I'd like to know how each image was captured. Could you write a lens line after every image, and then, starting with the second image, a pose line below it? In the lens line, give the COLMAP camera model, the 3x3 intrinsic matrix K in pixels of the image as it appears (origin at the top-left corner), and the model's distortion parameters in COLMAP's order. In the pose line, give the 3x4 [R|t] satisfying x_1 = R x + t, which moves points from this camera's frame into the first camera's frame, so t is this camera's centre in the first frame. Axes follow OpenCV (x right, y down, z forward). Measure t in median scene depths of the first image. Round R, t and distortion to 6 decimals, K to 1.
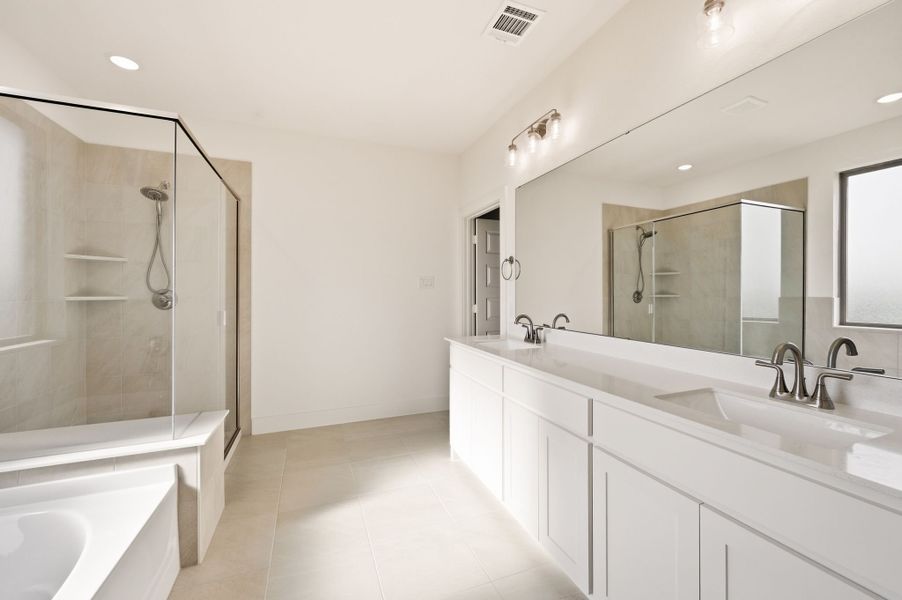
lens RADIAL K [[358.5, 0, 456.6], [0, 358.5, 294.5], [0, 0, 1]] dist [-0.002540, -0.000192]
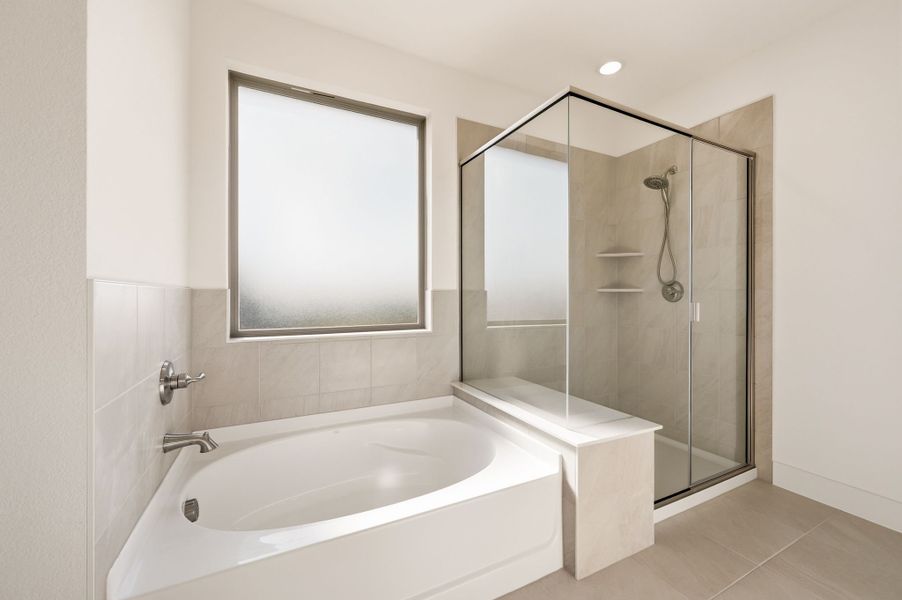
lens RADIAL K [[358.5, 0, 455.3], [0, 358.5, 295.7], [0, 0, 1]] dist [-0.002540, -0.000192]
pose [[0.092934, 0.002878, -0.995668, 0.077875], [-0.007808, 0.999967, 0.002162, 0.028624], [0.995642, 0.007574, 0.092954, 0.351813]]
